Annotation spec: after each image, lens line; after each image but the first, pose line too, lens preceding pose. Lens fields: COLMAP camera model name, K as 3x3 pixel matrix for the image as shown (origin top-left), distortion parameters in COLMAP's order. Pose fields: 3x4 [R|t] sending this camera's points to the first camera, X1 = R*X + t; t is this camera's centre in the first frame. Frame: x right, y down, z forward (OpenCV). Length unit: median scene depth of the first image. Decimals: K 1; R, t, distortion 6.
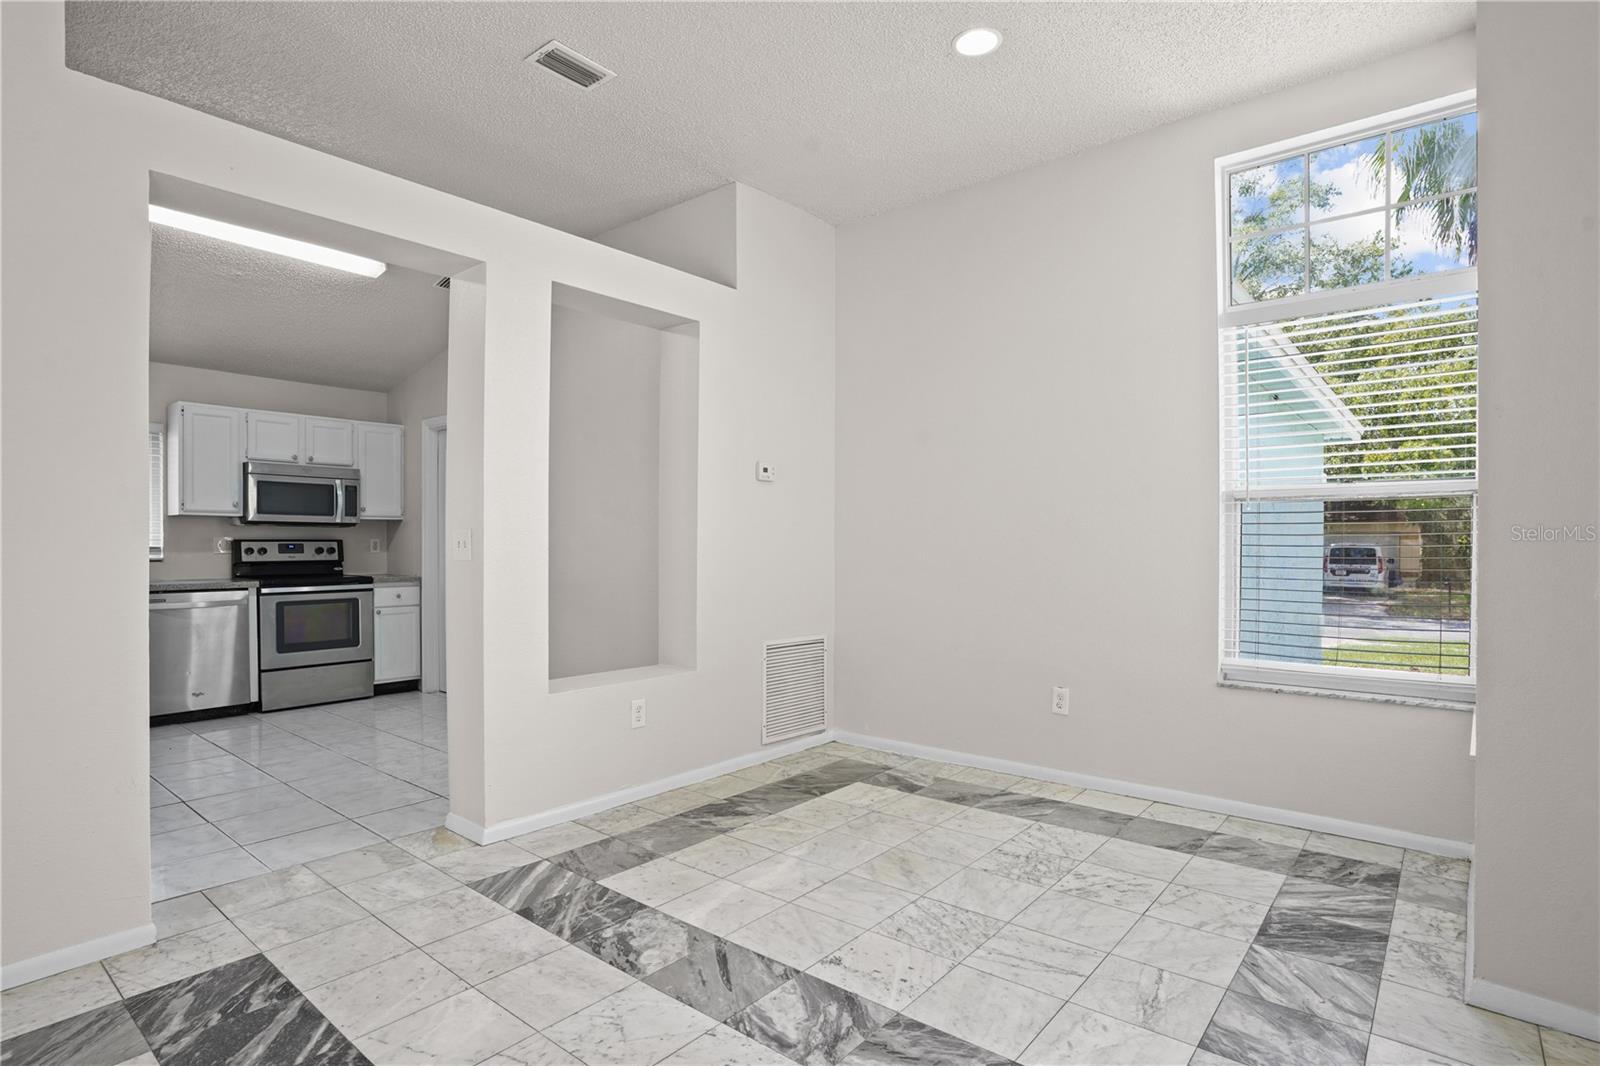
lens RADIAL K [[796.7, 0, 805.1], [0, 796.7, 536.1], [0, 0, 1]] dist [-0.041535, 0.012554]
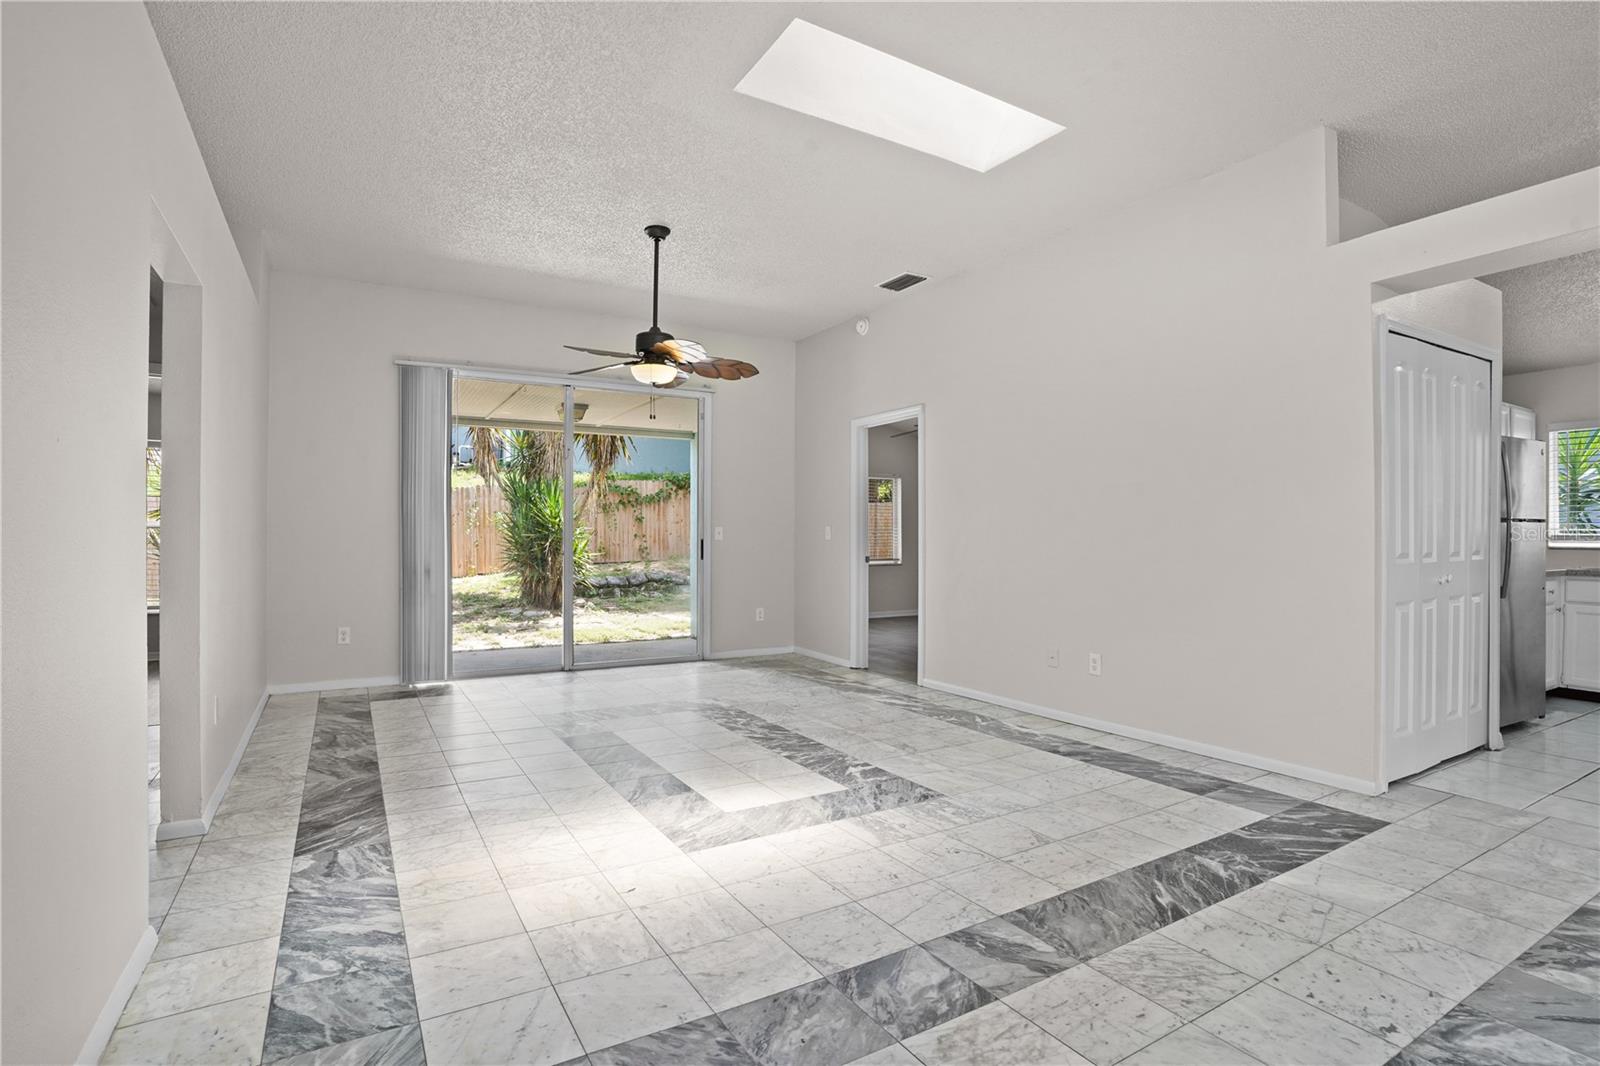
lens RADIAL K [[782.1, 0, 794.8], [0, 782.1, 535.8], [0, 0, 1]] dist [-0.036125, 0.012585]
pose [[-0.346382, -0.005287, -0.938079, 0.821880], [0.015264, 0.999820, -0.011271, 0.021989], [0.937969, -0.018223, -0.346239, 0.421274]]
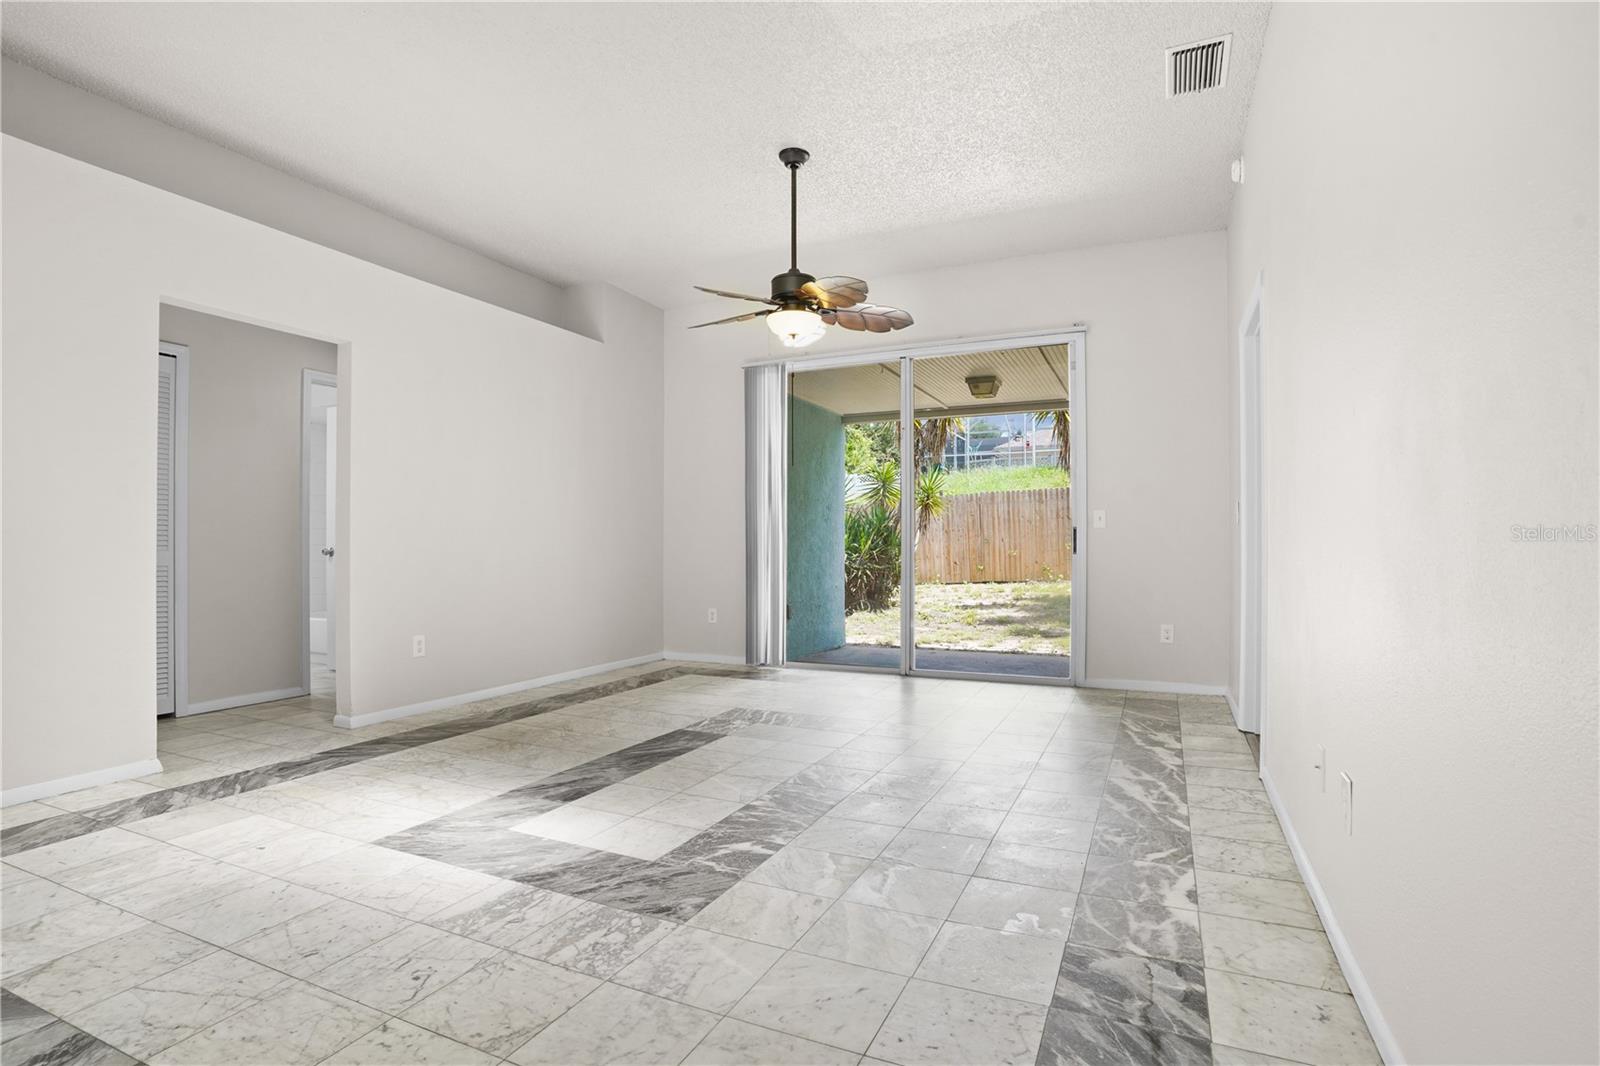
lens RADIAL K [[782.1, 0, 791.5], [0, 782.1, 544.0], [0, 0, 1]] dist [-0.036125, 0.012585]
pose [[-0.971554, -0.003270, -0.236794, -0.451474], [0.002419, 0.999716, -0.023728, 0.091220], [0.236804, -0.023626, -0.971270, 1.001038]]
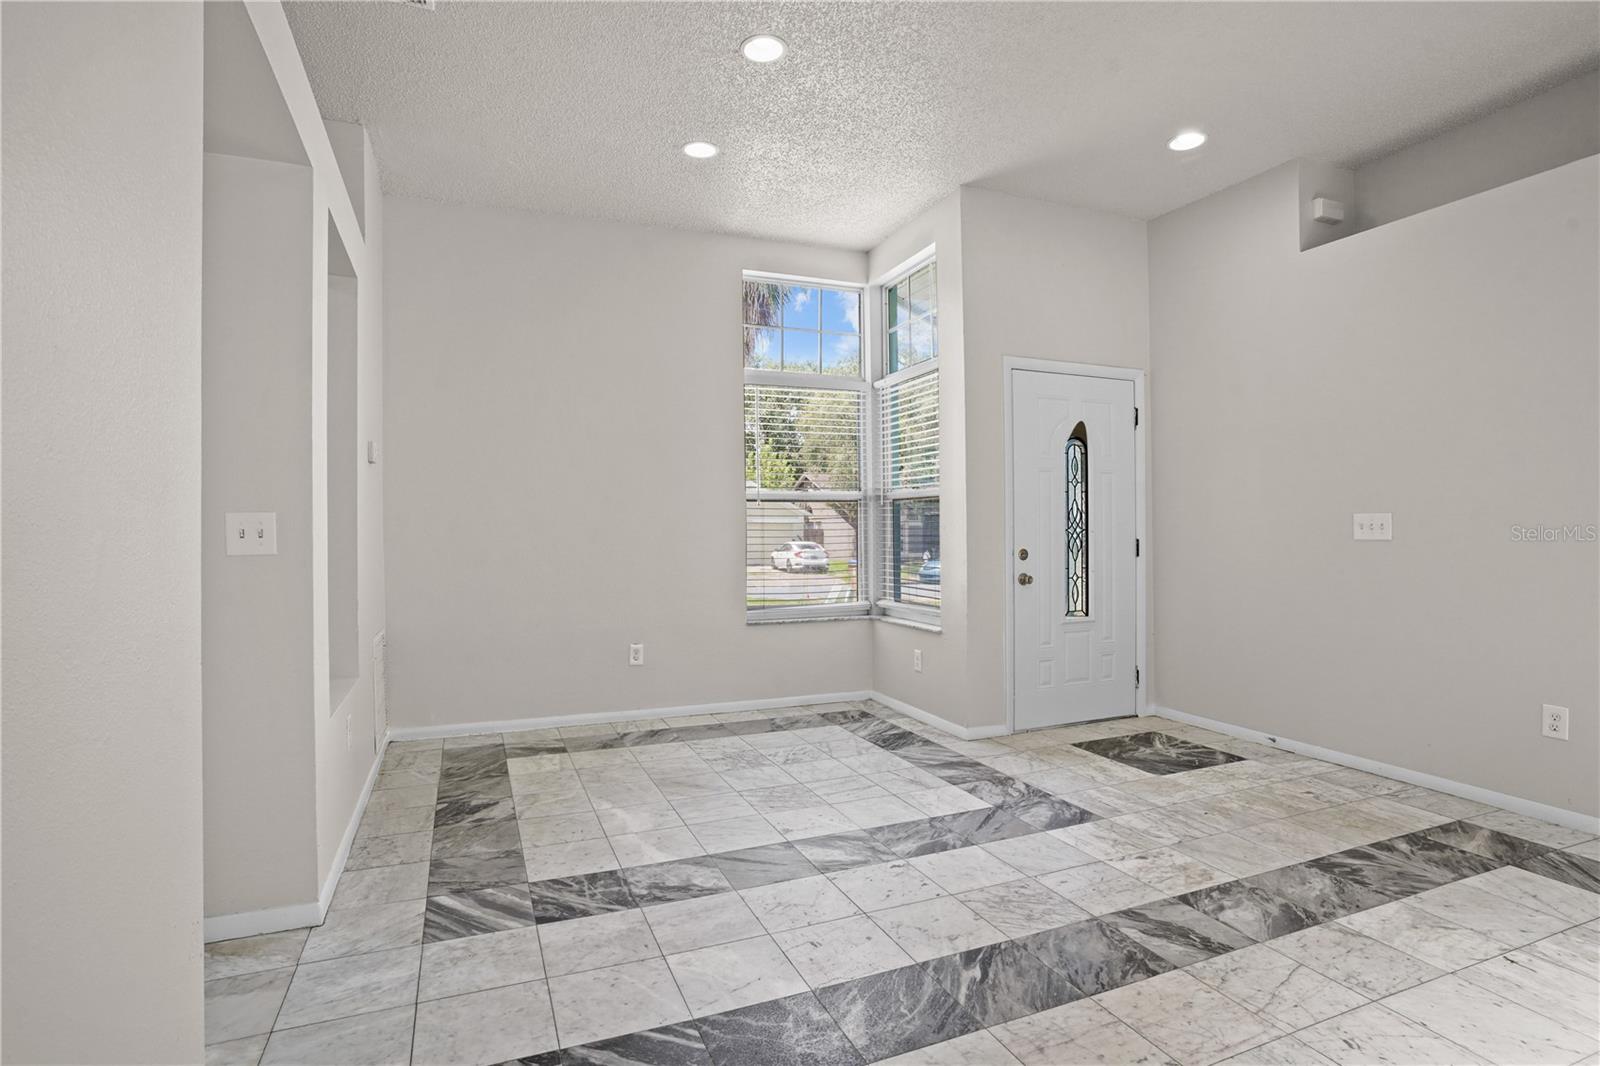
lens RADIAL K [[796.7, 0, 800.1], [0, 796.7, 530.5], [0, 0, 1]] dist [-0.041535, 0.012554]
pose [[0.474384, -0.001414, 0.880317, -1.013909], [-0.009473, 0.999933, 0.006711, 0.007235], [-0.880267, -0.011522, 0.474338, 0.290141]]
